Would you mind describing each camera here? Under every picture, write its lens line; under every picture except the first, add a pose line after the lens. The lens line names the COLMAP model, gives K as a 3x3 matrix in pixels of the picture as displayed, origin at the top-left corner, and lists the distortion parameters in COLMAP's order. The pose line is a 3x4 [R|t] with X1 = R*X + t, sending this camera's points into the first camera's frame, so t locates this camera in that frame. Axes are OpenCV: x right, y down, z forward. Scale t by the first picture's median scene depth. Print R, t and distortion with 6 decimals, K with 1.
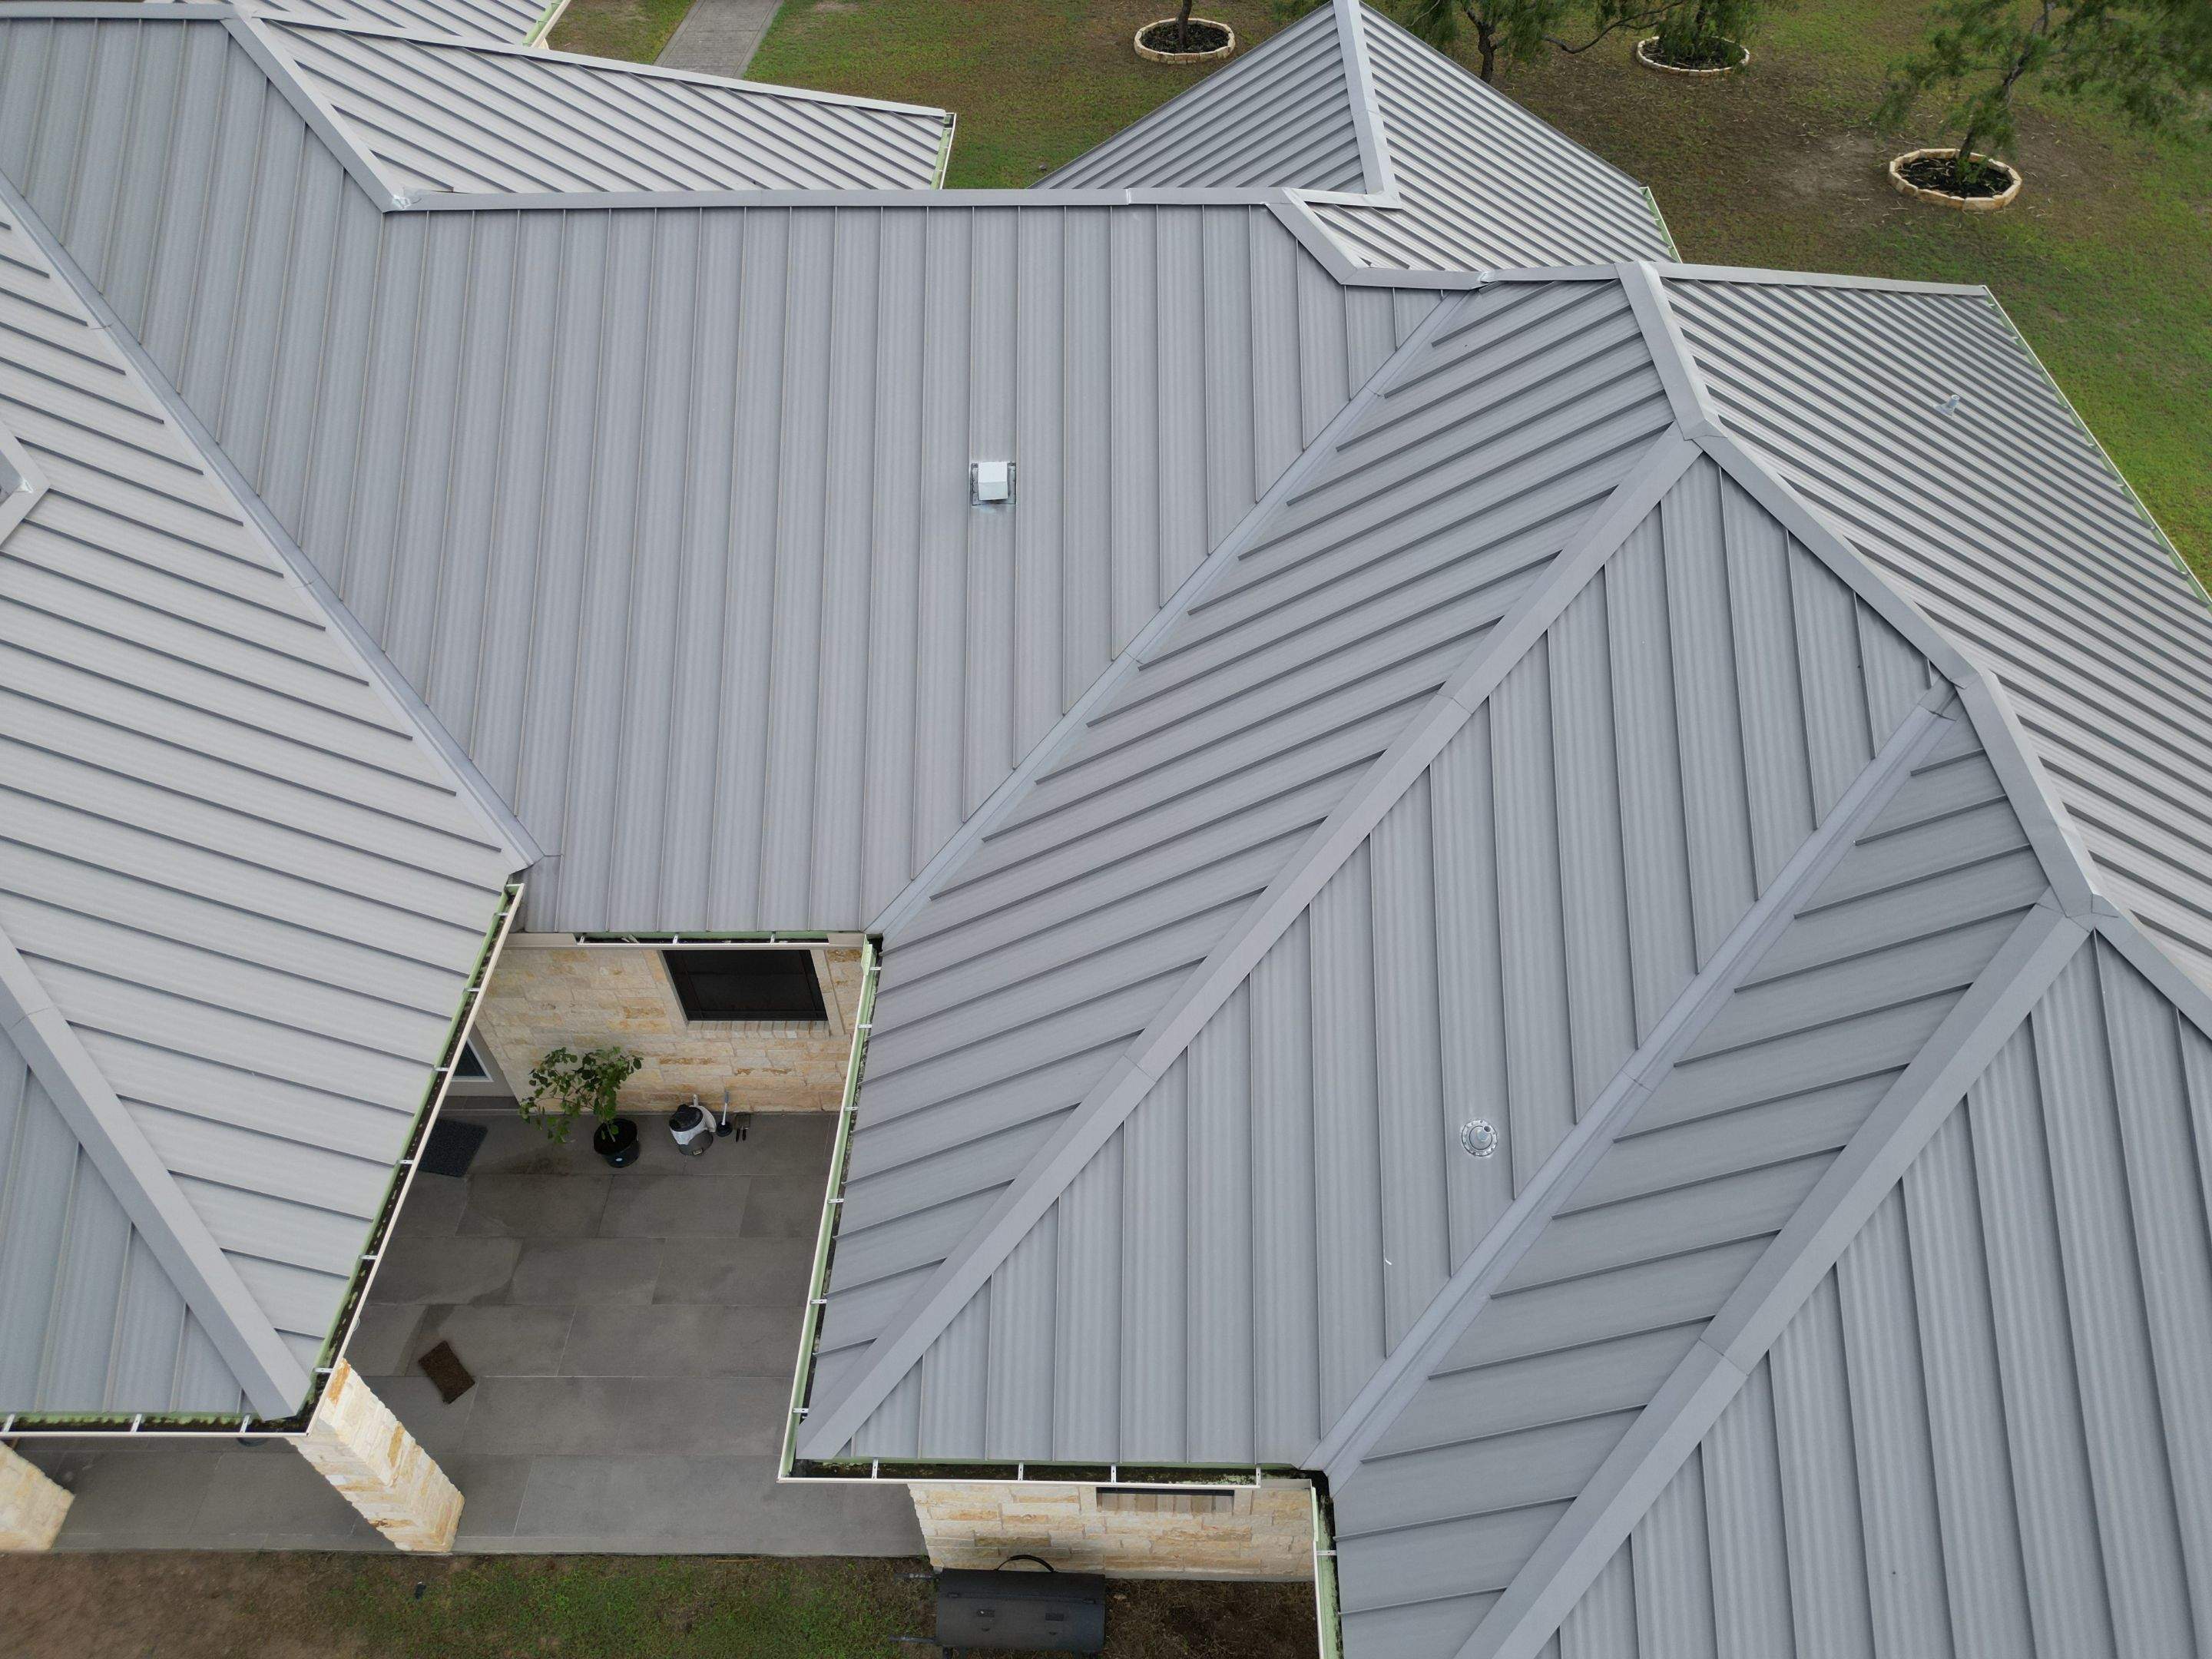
lens RADIAL K [[3077.2, 0, 1106.0], [0, 3077.2, 829.5], [0, 0, 1]] dist [0.002662, 0.033213]
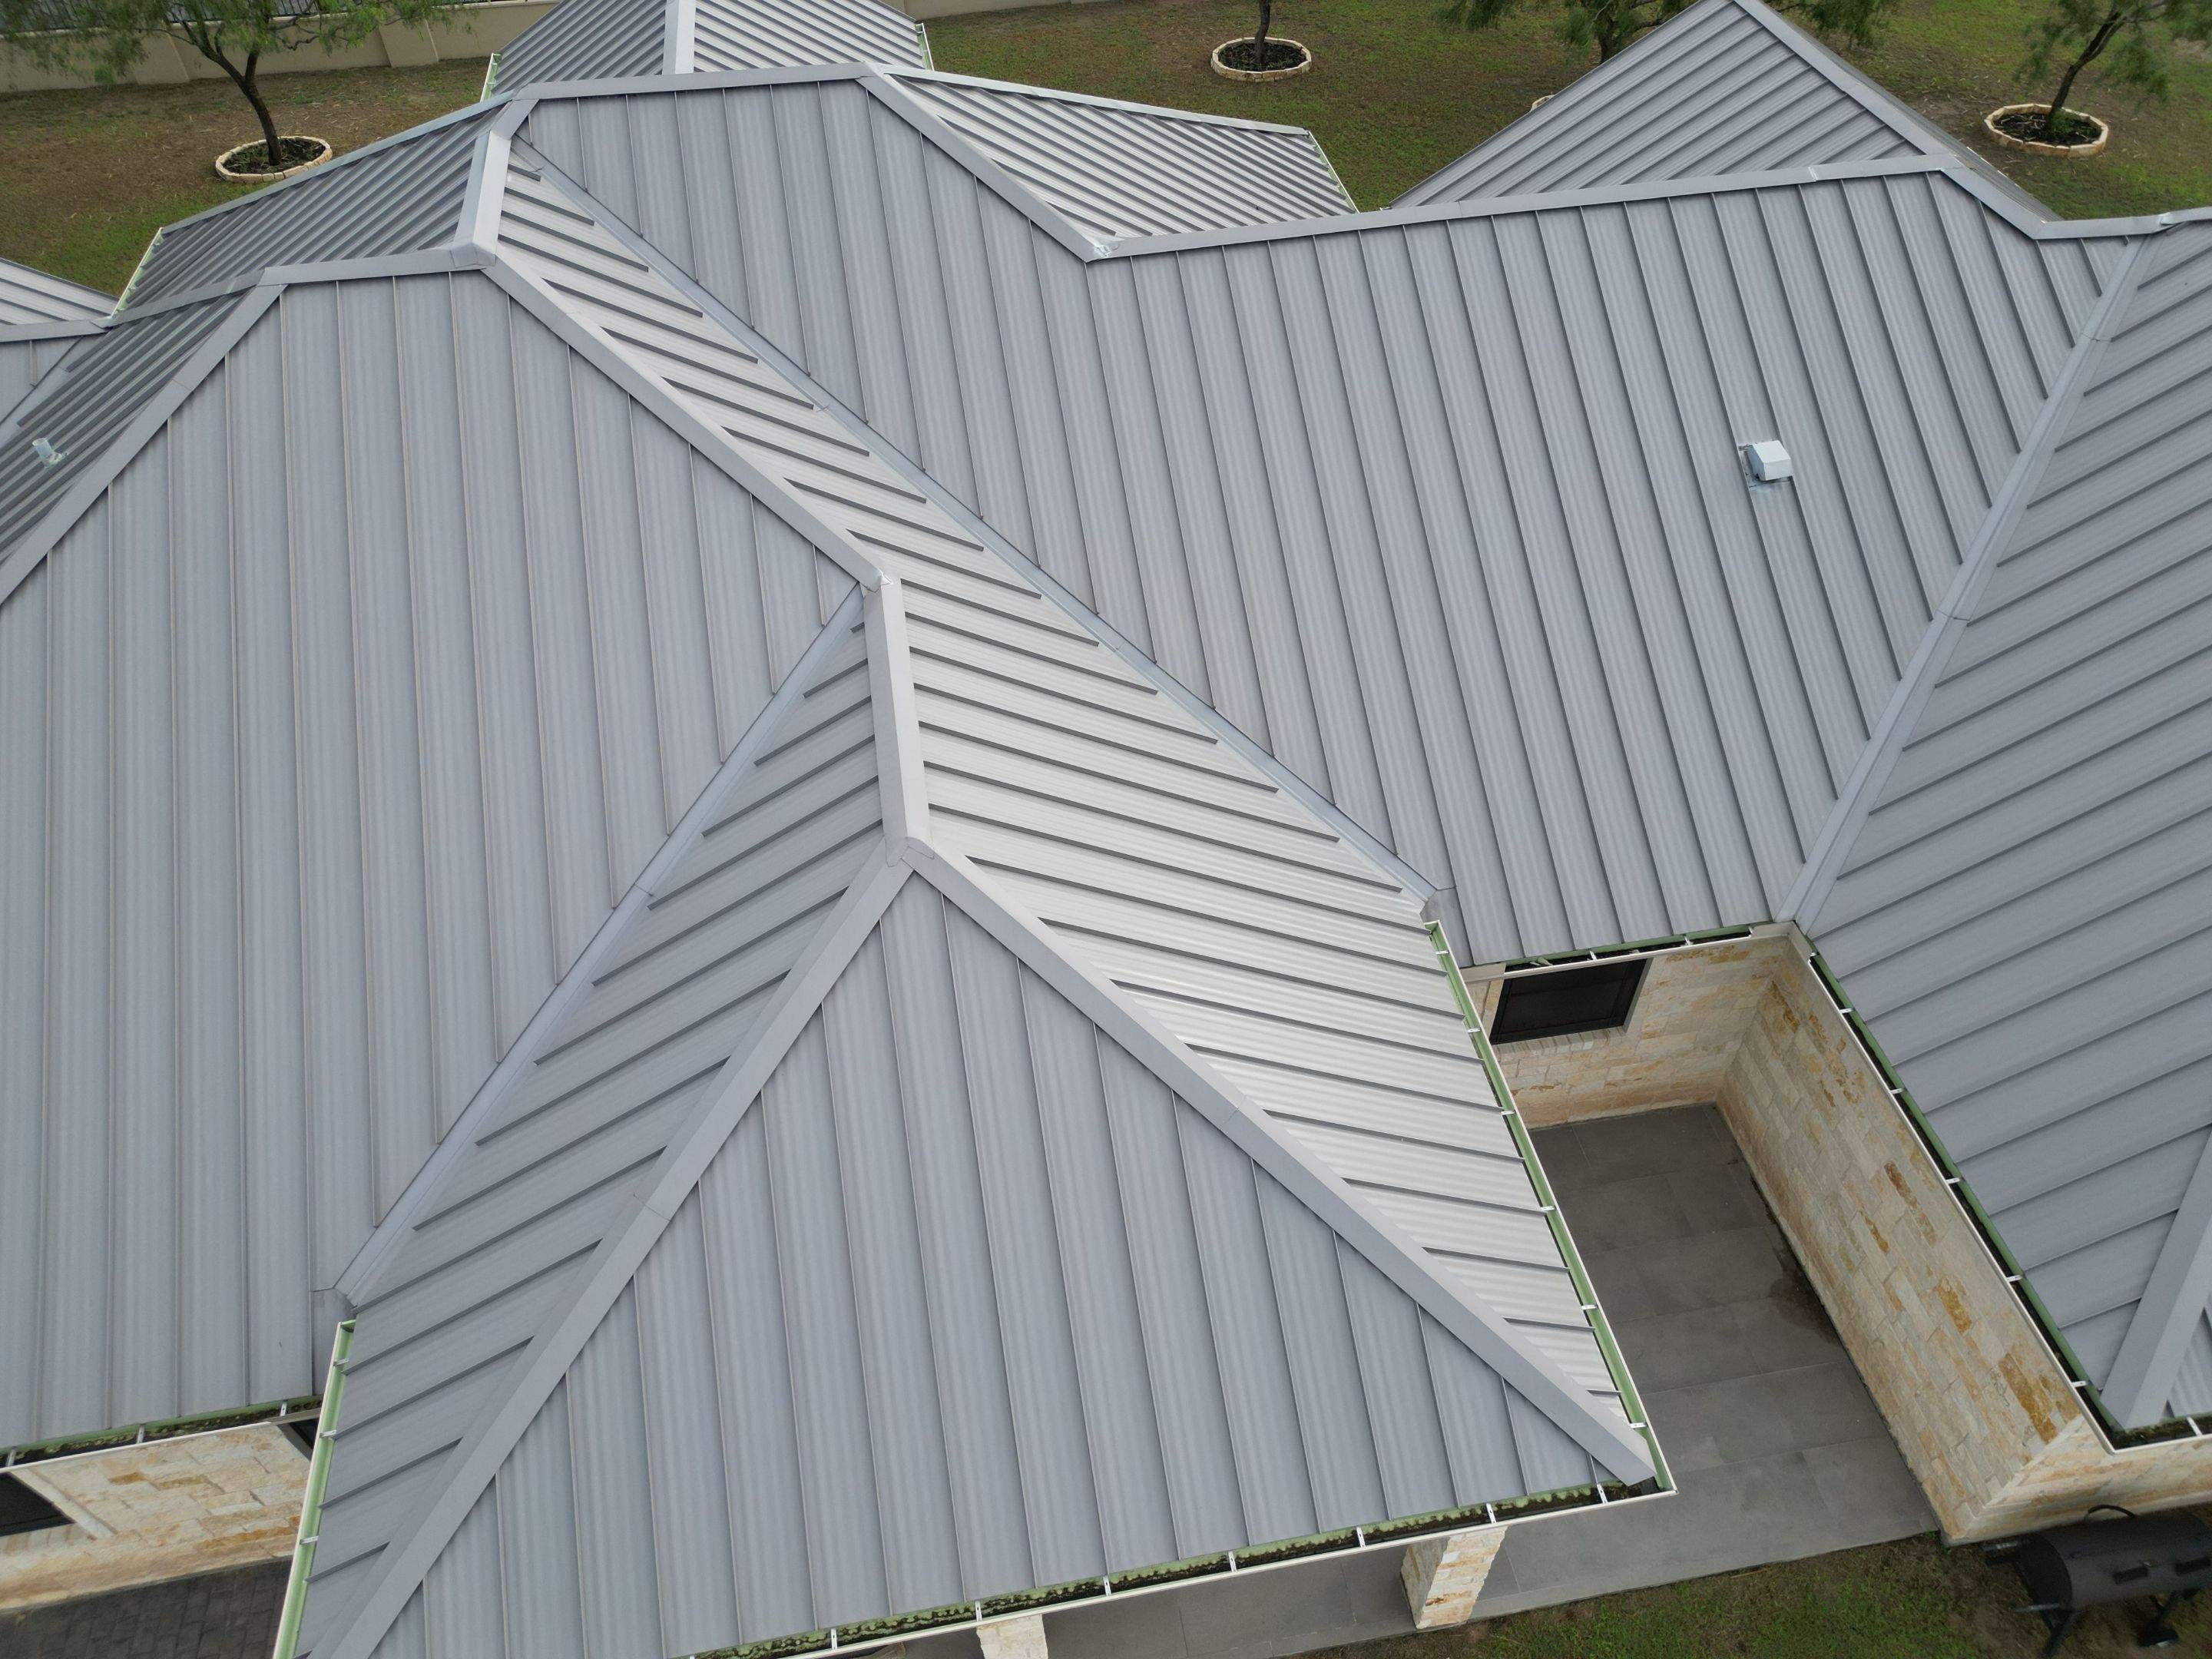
lens RADIAL K [[3063.9, 0, 1106.0], [0, 3063.9, 829.5], [0, 0, 1]] dist [0.190531, -0.540548]
pose [[0.957472, -0.131979, 0.256573, -0.405239], [0.135627, 0.990754, 0.003508, -0.023238], [-0.254664, 0.031439, 0.966518, 0.059277]]
